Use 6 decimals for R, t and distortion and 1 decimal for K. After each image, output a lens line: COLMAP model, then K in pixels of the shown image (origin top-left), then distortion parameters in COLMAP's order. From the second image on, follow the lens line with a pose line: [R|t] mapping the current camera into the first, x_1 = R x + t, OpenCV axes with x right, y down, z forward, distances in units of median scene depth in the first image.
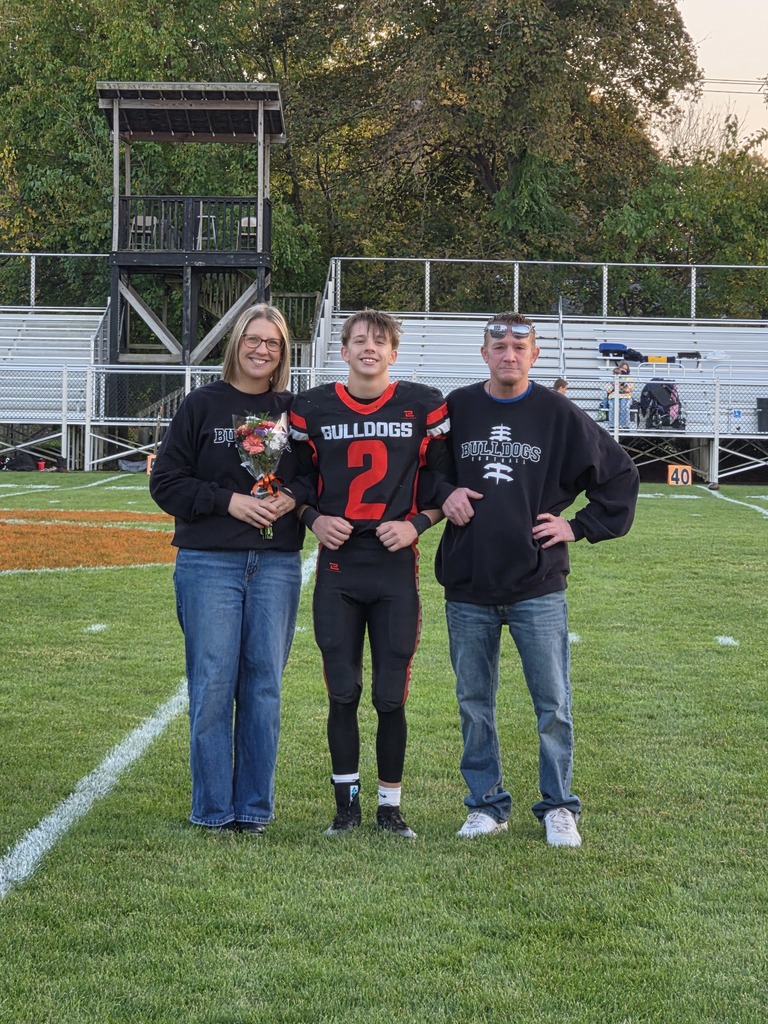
lens RADIAL K [[3201.5, 0, 382.1], [0, 3201.5, 562.9], [0, 0, 1]] dist [-0.889700, 14.746191]
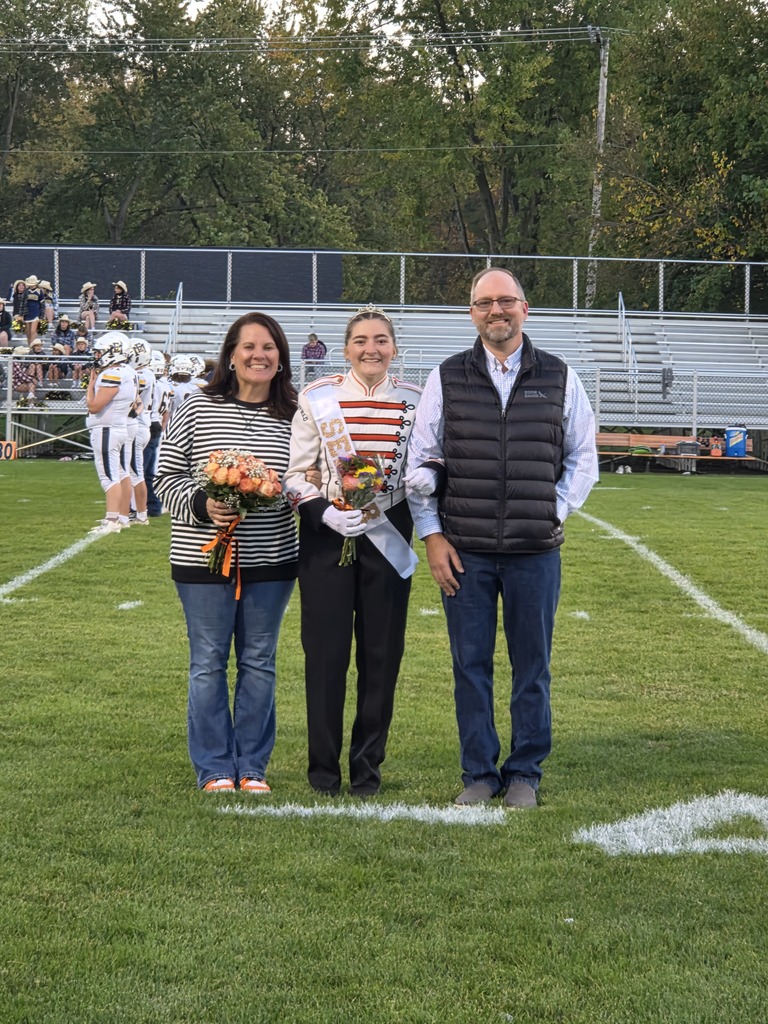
lens RADIAL K [[3140.6, 0, 357.9], [0, 3140.6, 512.1], [0, 0, 1]] dist [-0.861100, 15.459749]
pose [[0.999539, 0.001653, 0.030306, -0.274937], [-0.001300, 0.999931, -0.011668, -0.005555], [-0.030324, 0.011623, 0.999473, 0.003485]]
